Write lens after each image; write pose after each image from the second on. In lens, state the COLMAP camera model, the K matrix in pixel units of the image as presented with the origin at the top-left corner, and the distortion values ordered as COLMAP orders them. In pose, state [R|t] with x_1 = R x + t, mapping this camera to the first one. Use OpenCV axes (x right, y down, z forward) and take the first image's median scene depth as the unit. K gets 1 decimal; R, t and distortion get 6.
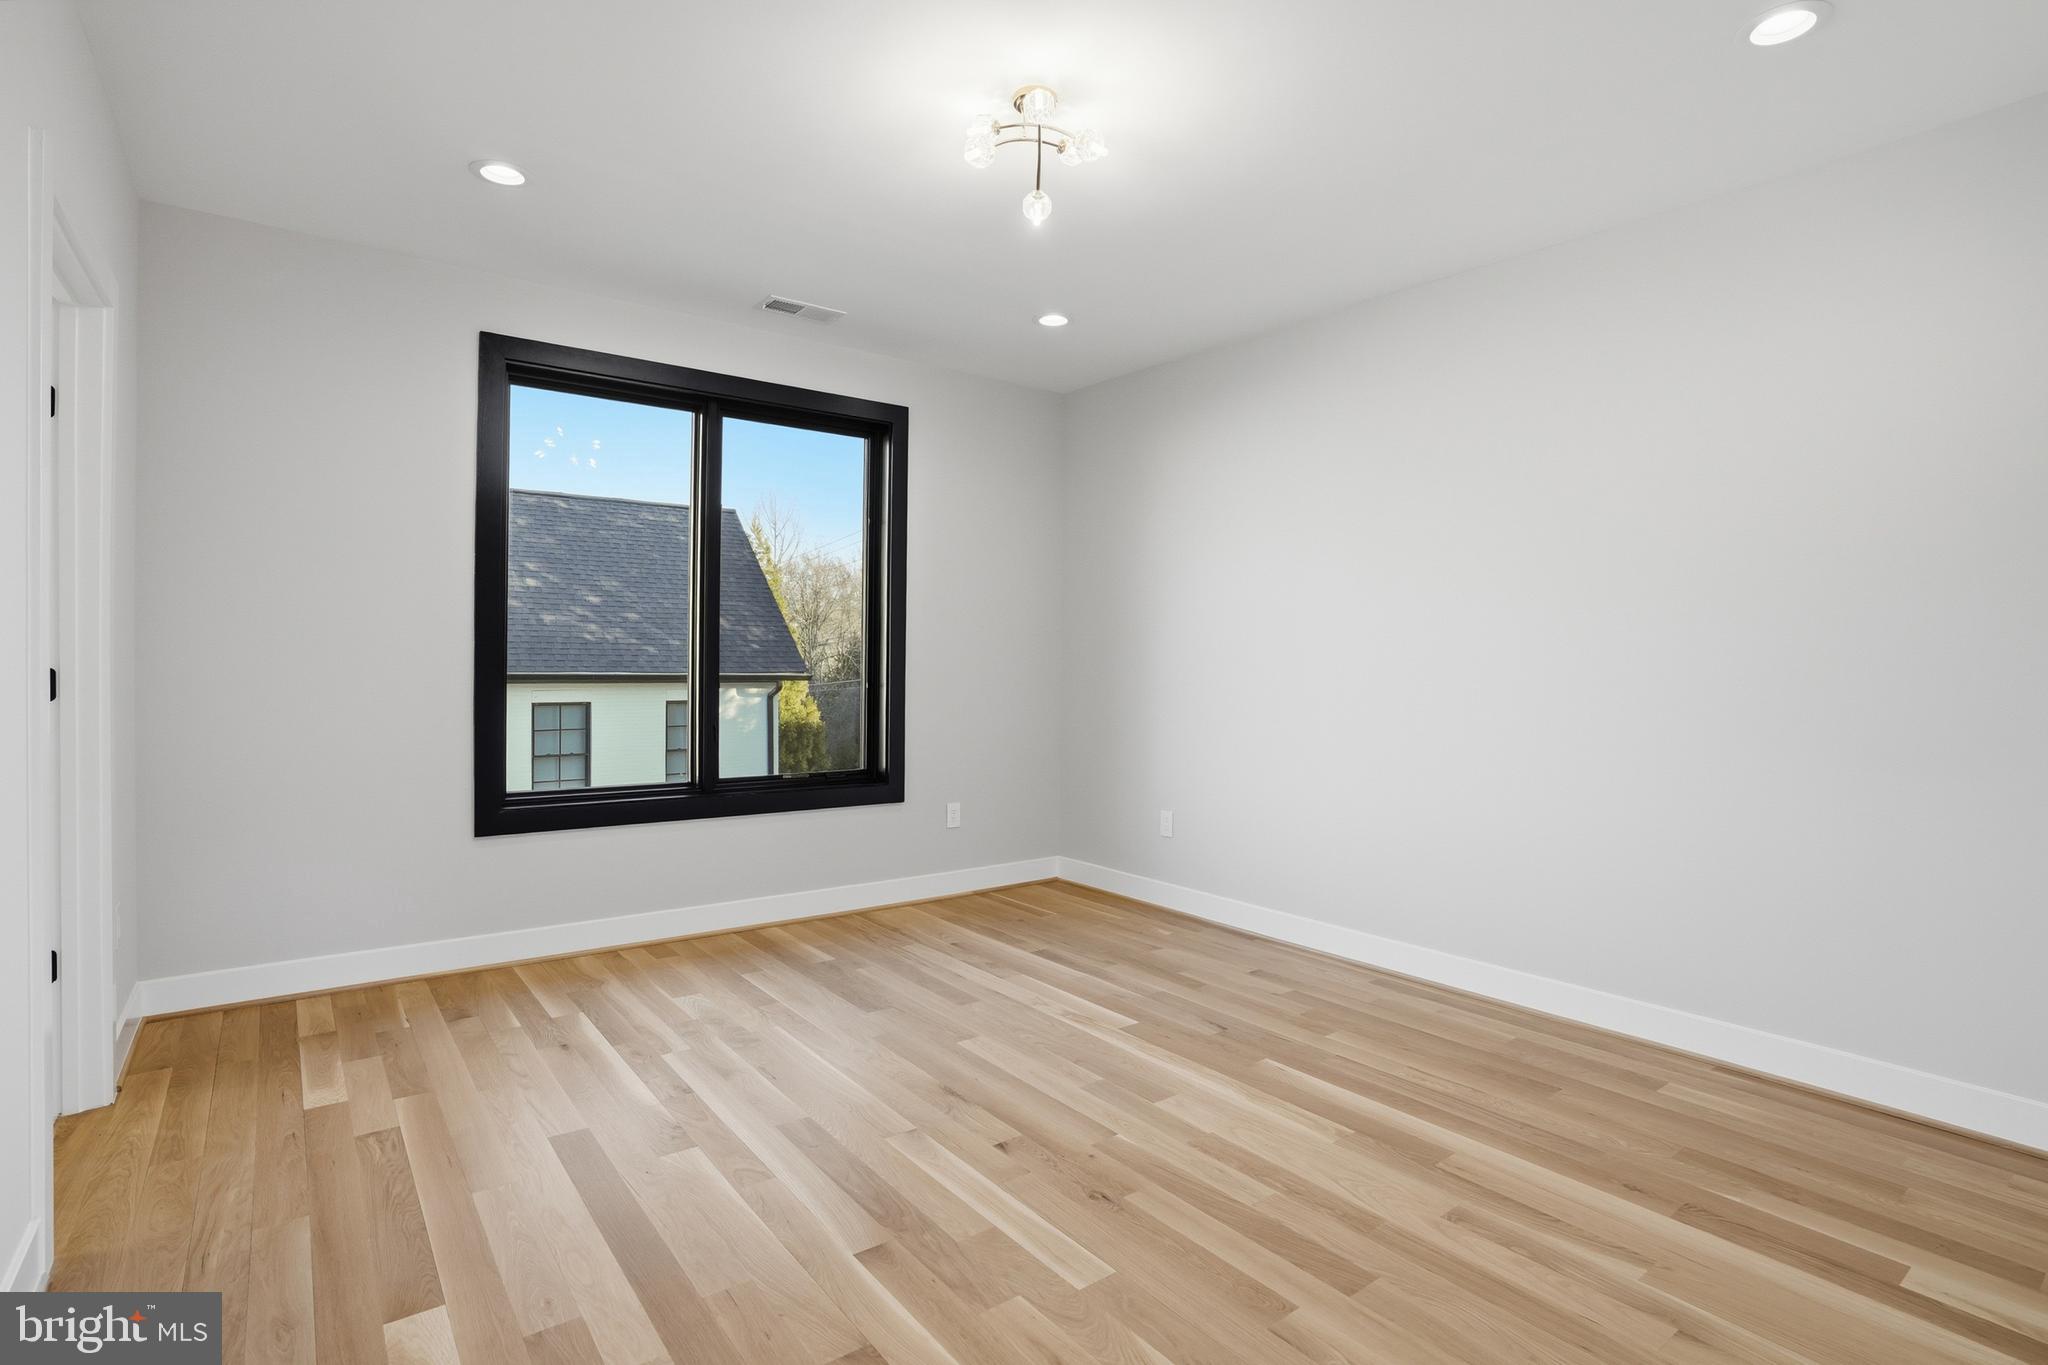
lens RADIAL K [[1004.3, 0, 1031.1], [0, 1004.3, 669.2], [0, 0, 1]] dist [-0.029356, 0.000156]
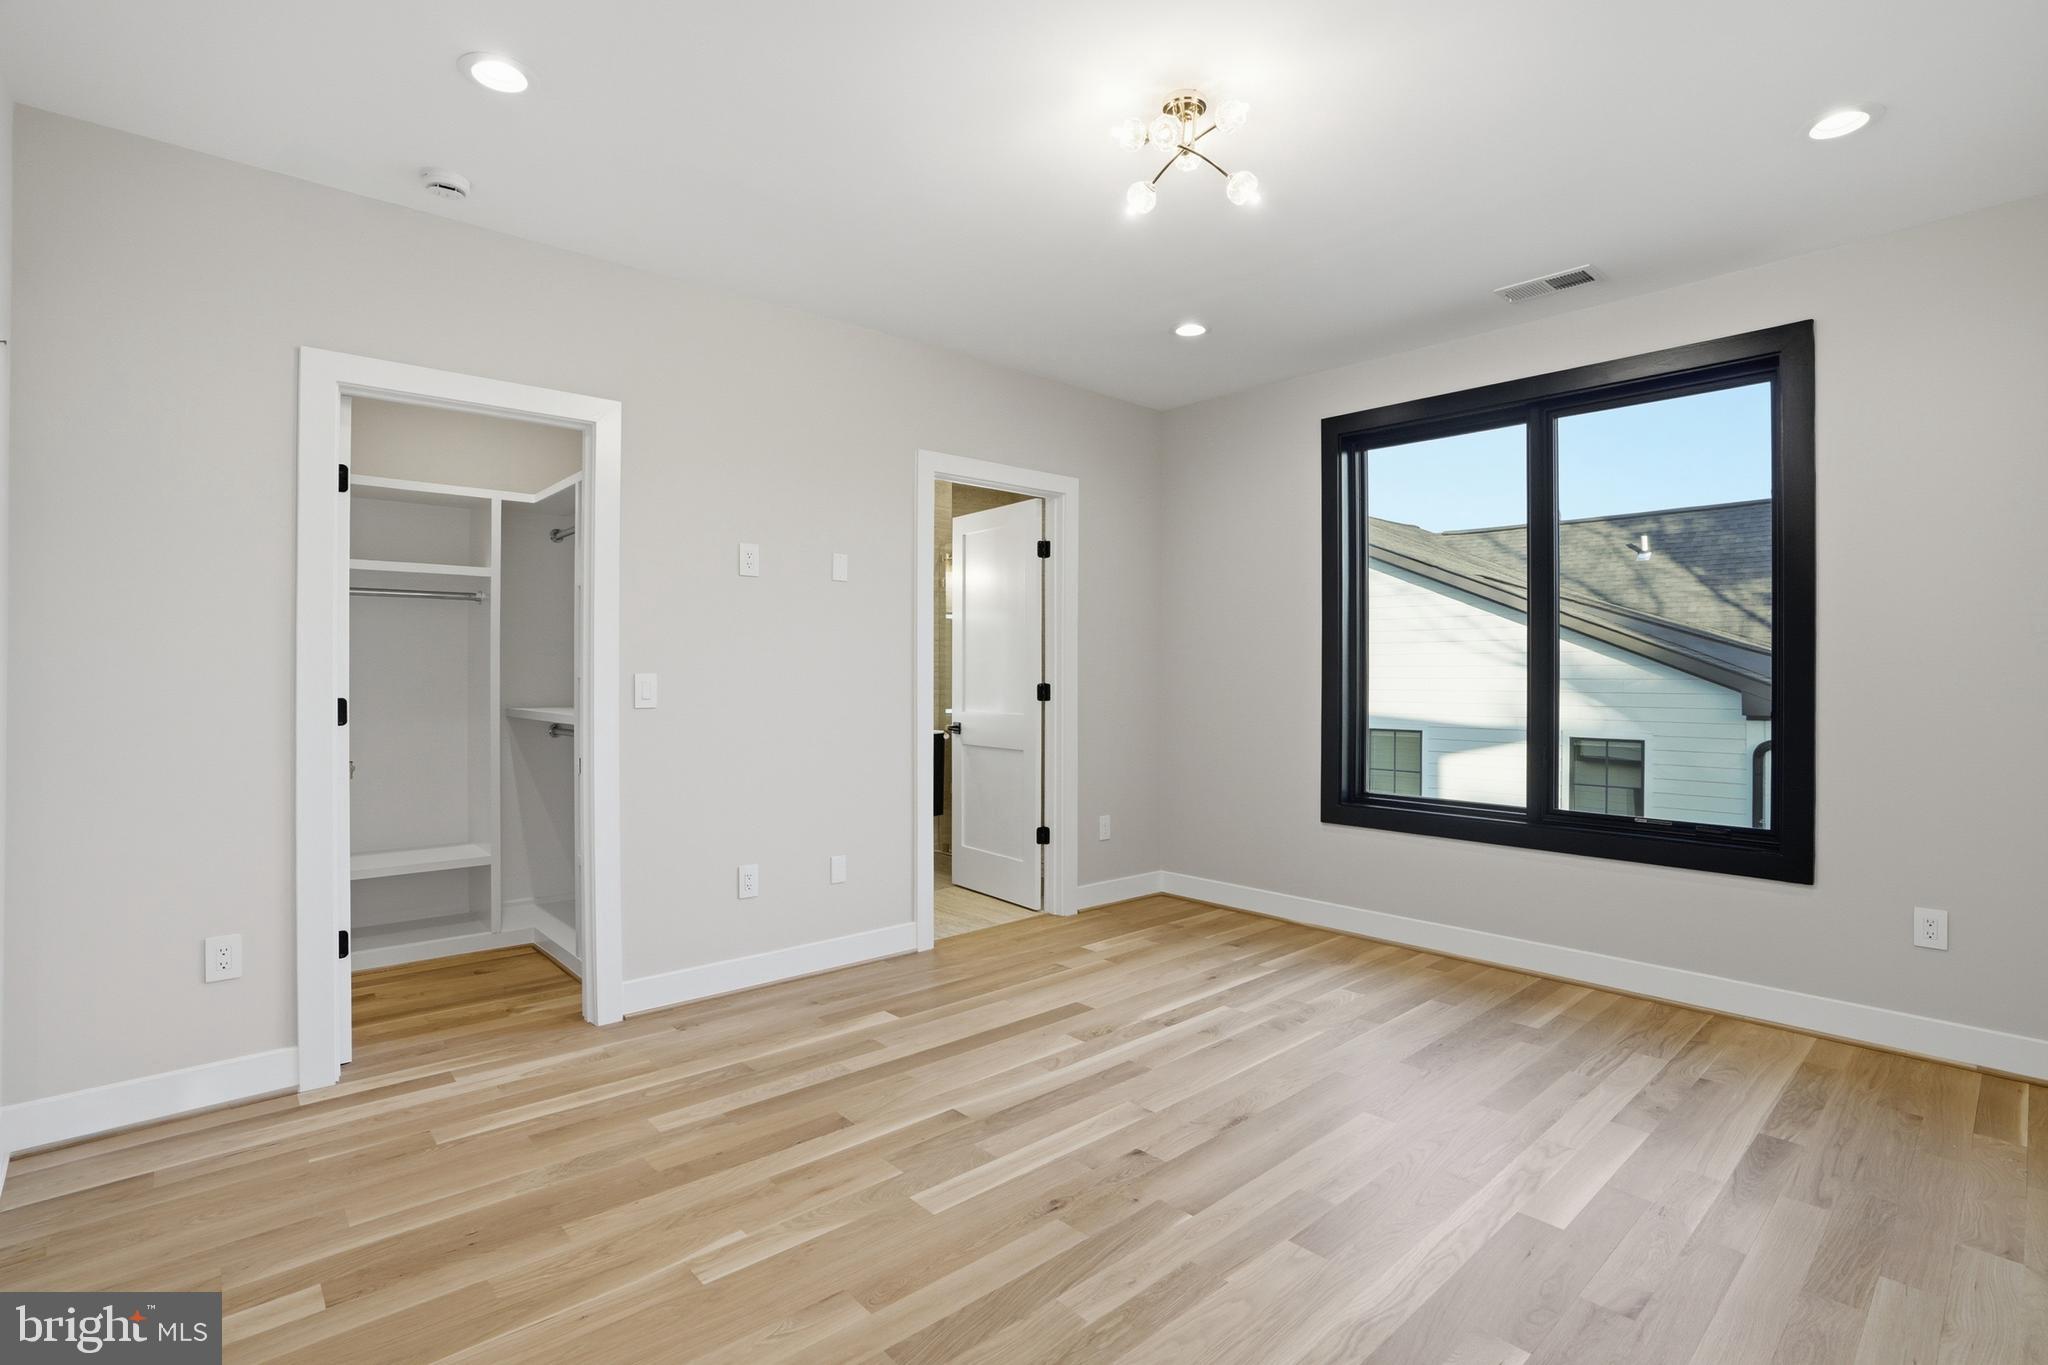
lens RADIAL K [[952.3, 0, 1031.4], [0, 952.3, 686.8], [0, 0, 1]] dist [-0.031157, 0.003377]
pose [[0.078038, -0.000865, -0.996950, 0.660546], [-0.004918, 0.999987, -0.001253, -0.001818], [0.996938, 0.005000, 0.078032, 0.572456]]
